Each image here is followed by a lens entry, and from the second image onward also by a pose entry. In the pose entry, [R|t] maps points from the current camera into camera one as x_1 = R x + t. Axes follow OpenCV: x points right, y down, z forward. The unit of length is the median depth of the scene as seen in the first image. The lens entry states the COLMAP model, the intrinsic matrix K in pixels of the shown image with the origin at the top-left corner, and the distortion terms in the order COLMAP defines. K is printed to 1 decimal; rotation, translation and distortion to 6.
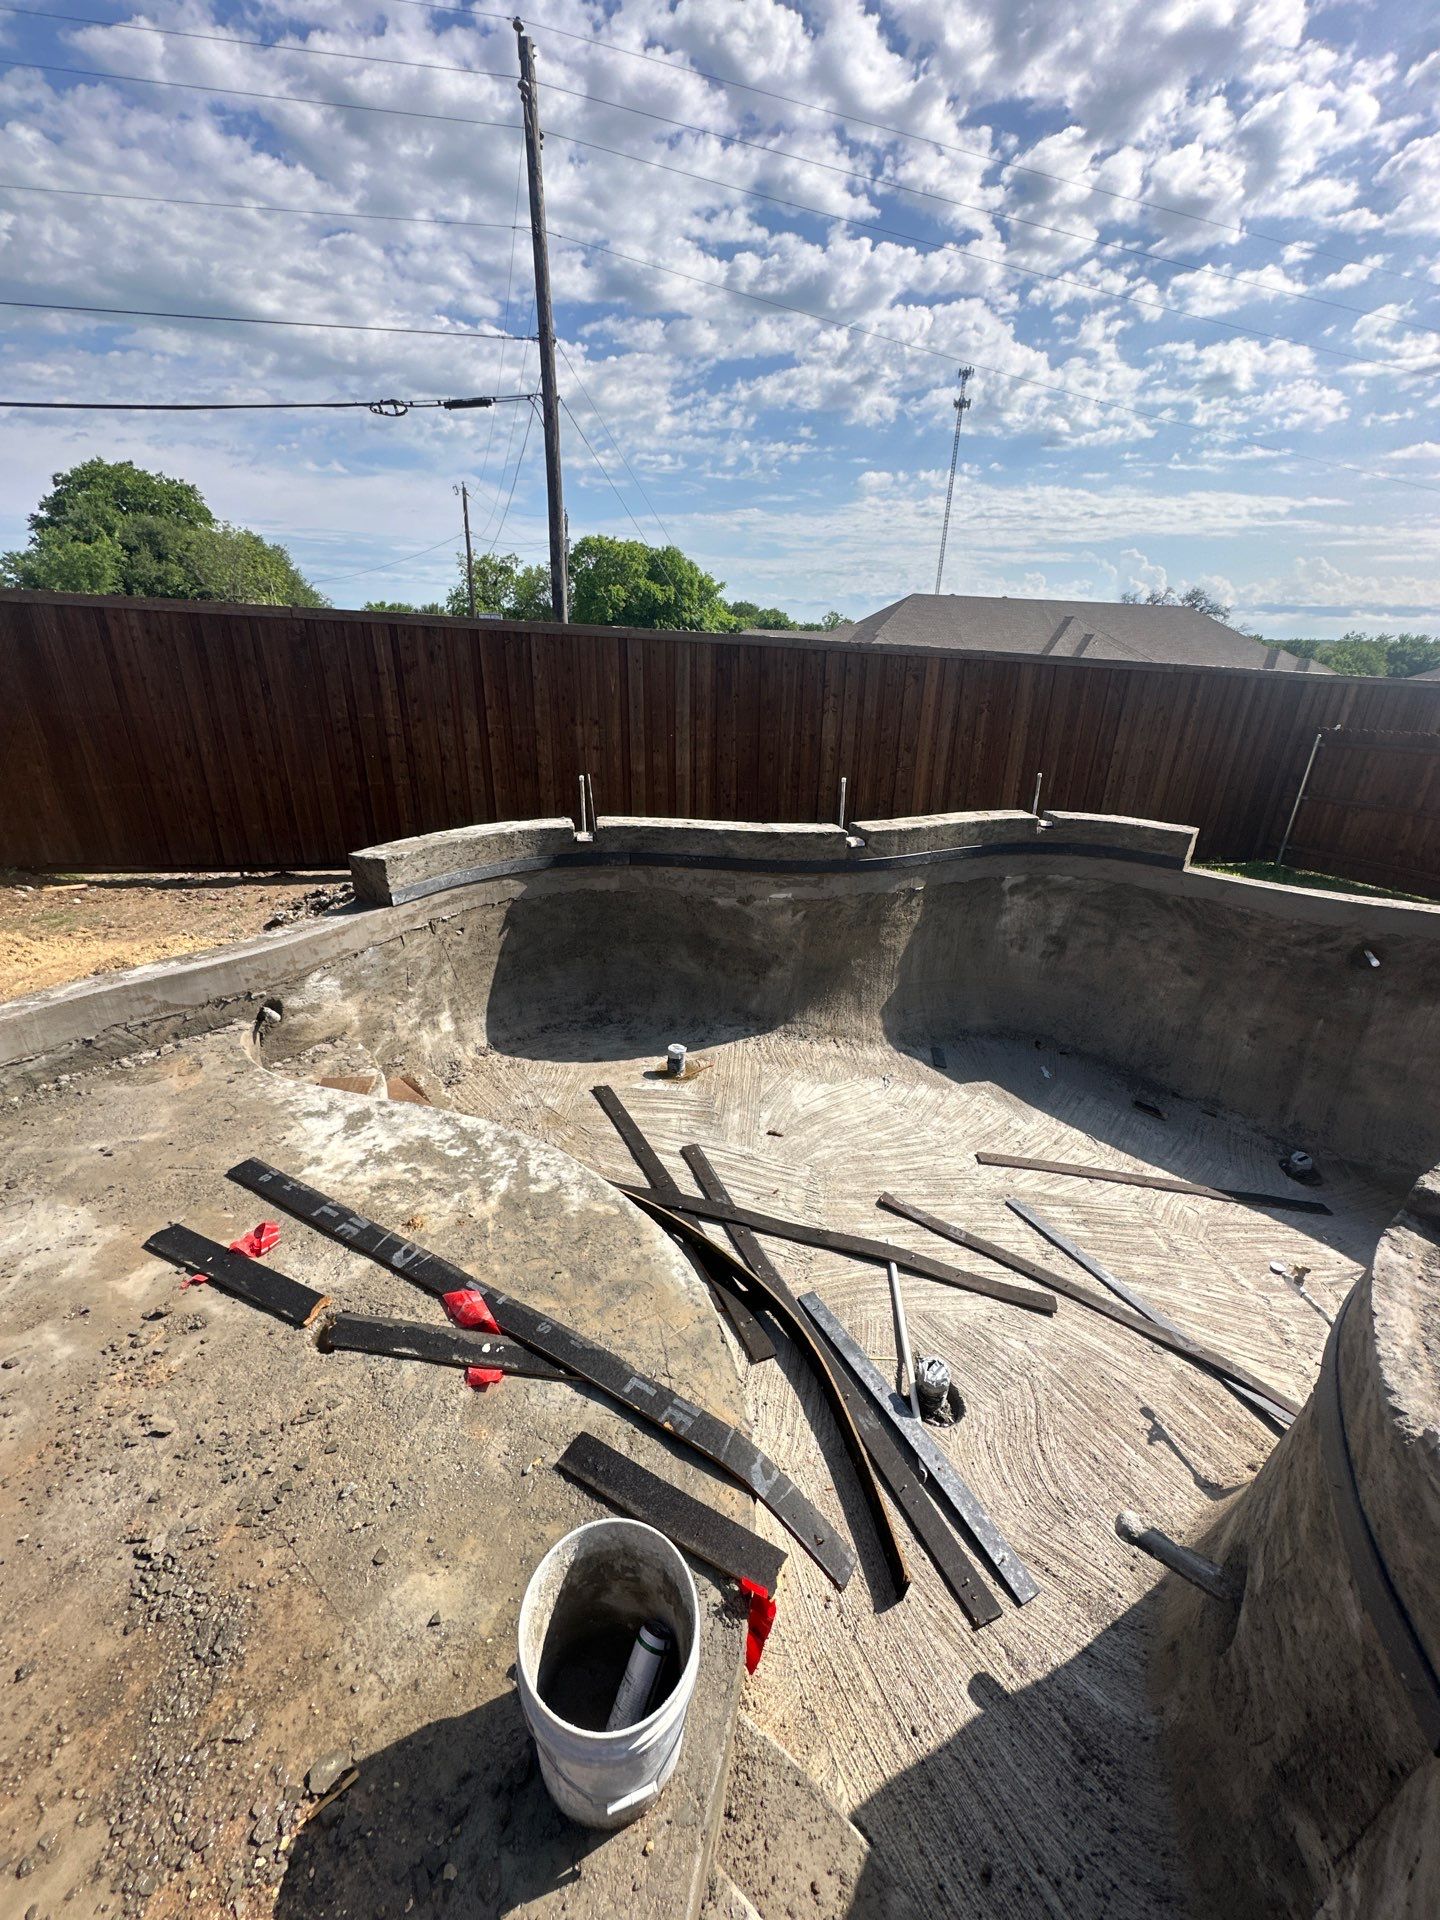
lens RADIAL K [[770.6, 0, 725.4], [0, 770.6, 955.2], [0, 0, 1]] dist [0.001020, 0.000667]
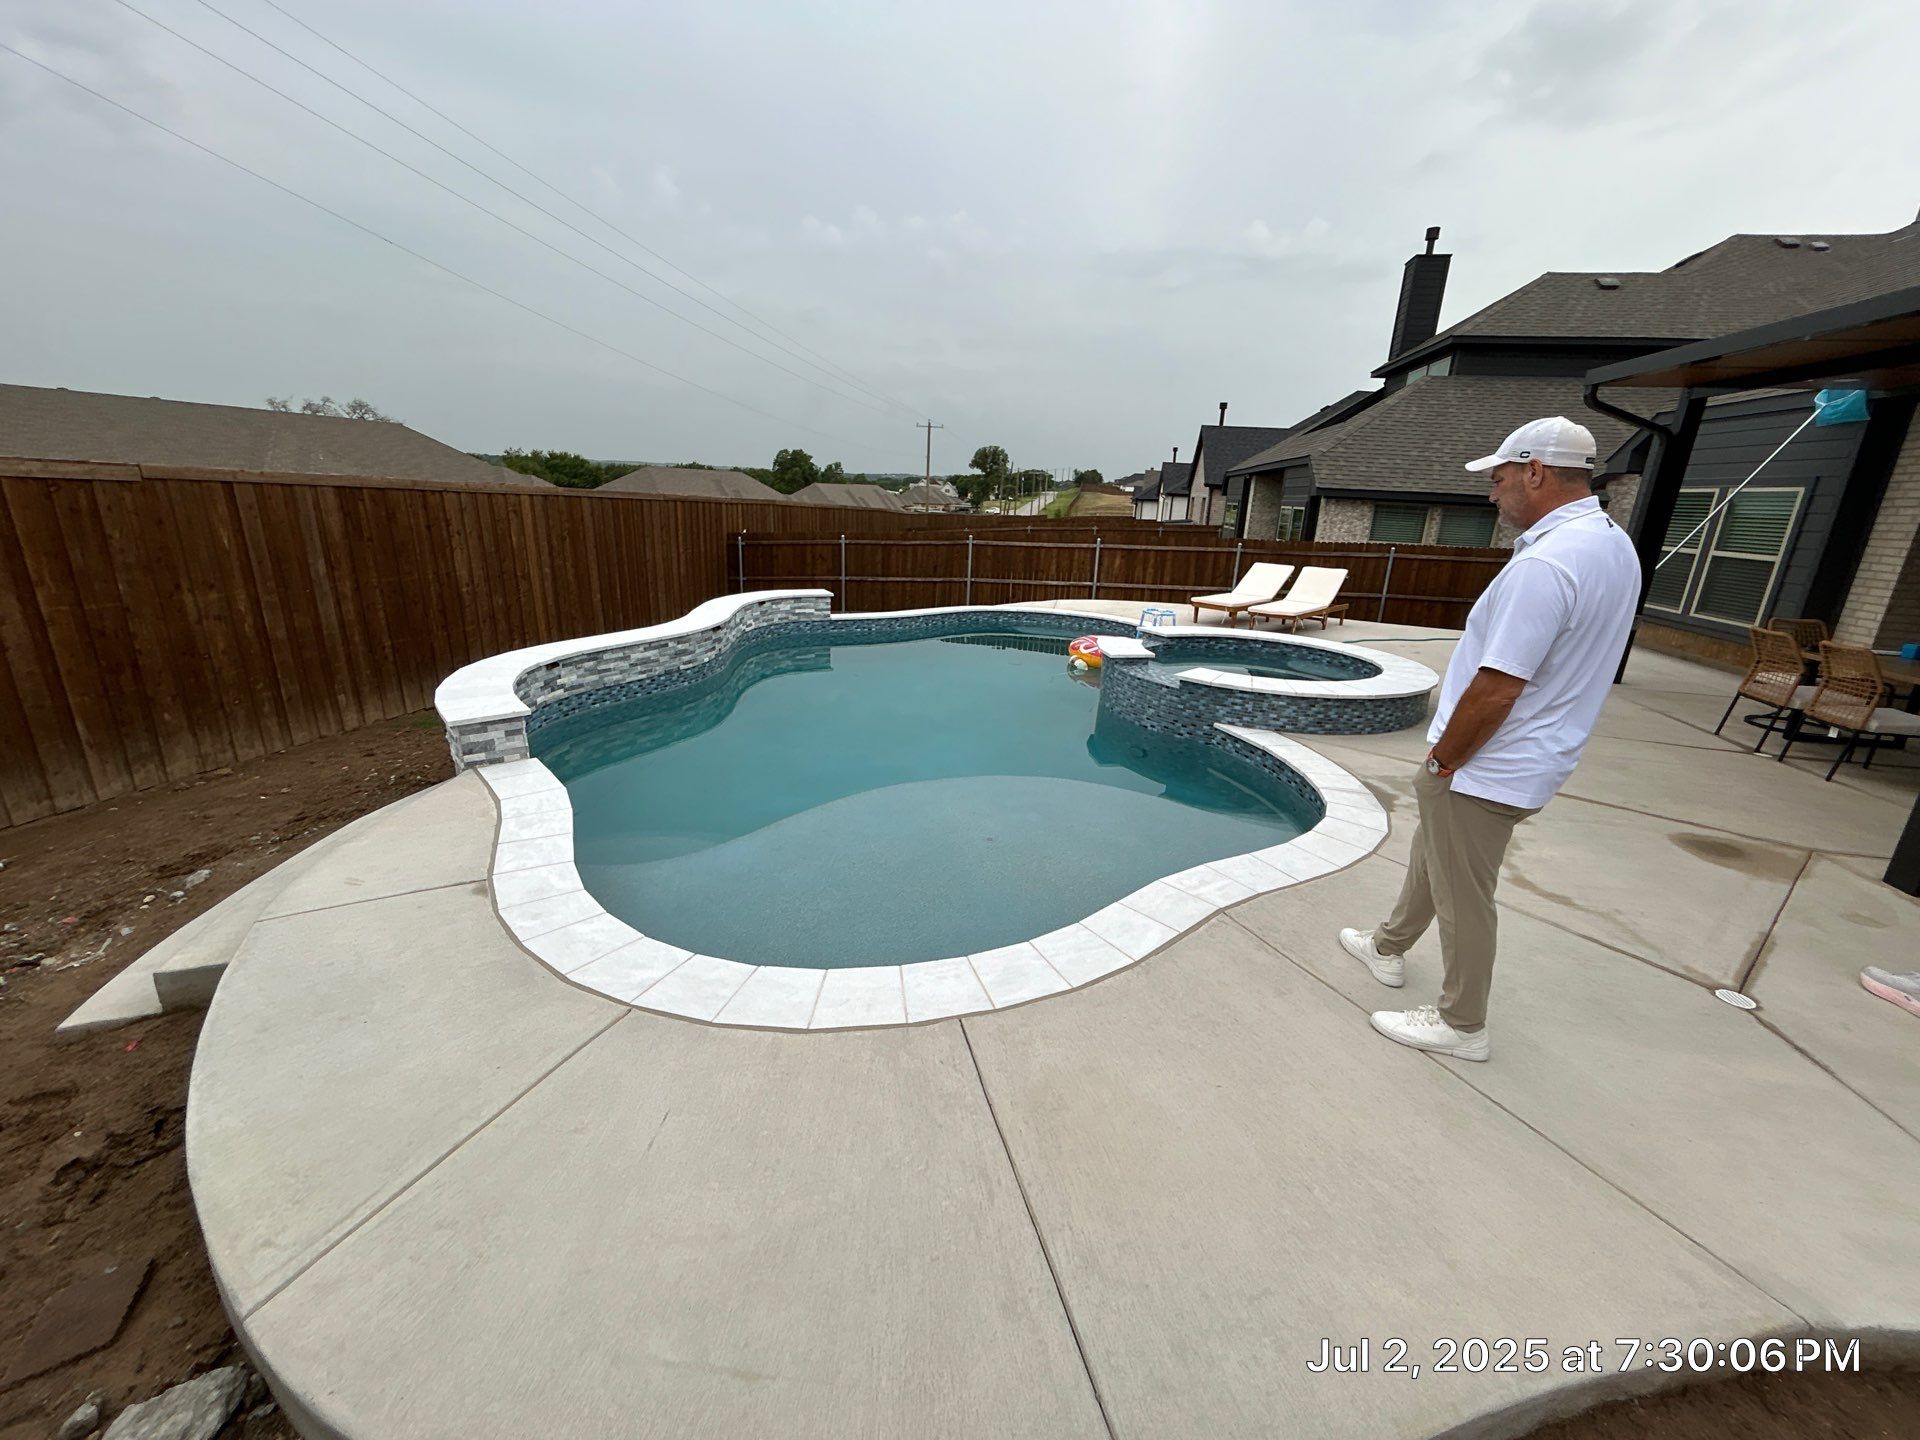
lens RADIAL K [[770.6, 0, 955.2], [0, 770.6, 720.5], [0, 0, 1]] dist [0.001020, 0.000667]
pose [[0.360539, -0.280871, 0.889451, -0.597295], [0.324134, 0.931883, 0.162883, -0.057888], [-0.874613, 0.229575, 0.427020, 0.044954]]
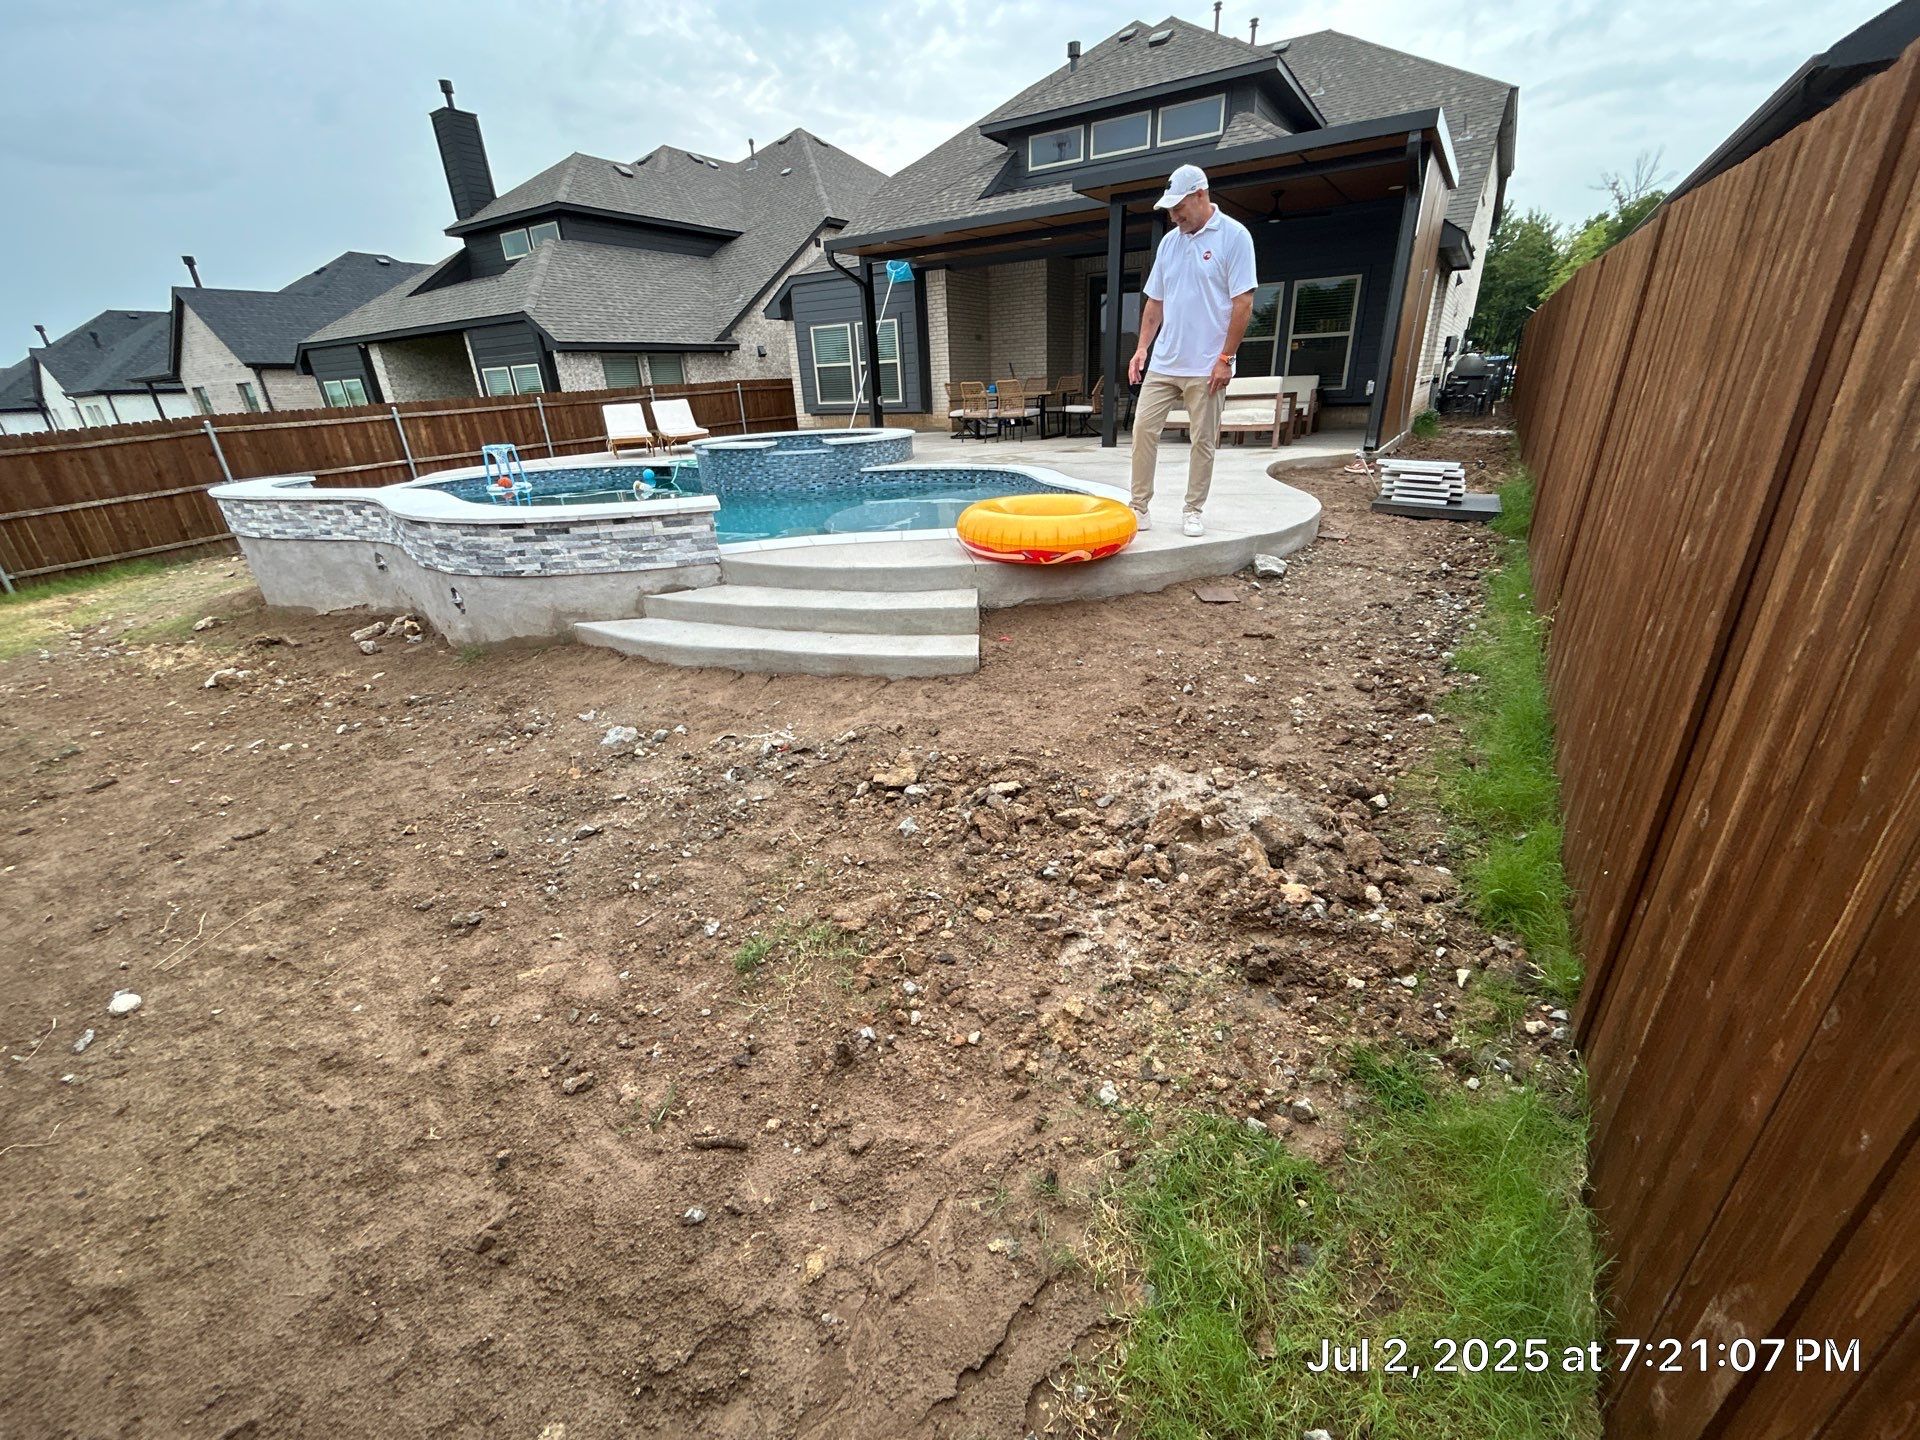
lens RADIAL K [[770.6, 0, 958.6], [0, 770.6, 718.7], [0, 0, 1]] dist [0.001020, 0.000667]
pose [[-0.734821, -0.269225, 0.622540, -0.740081], [0.278084, 0.717572, 0.638561, -0.258577], [-0.618634, 0.642346, -0.452419, 0.758987]]
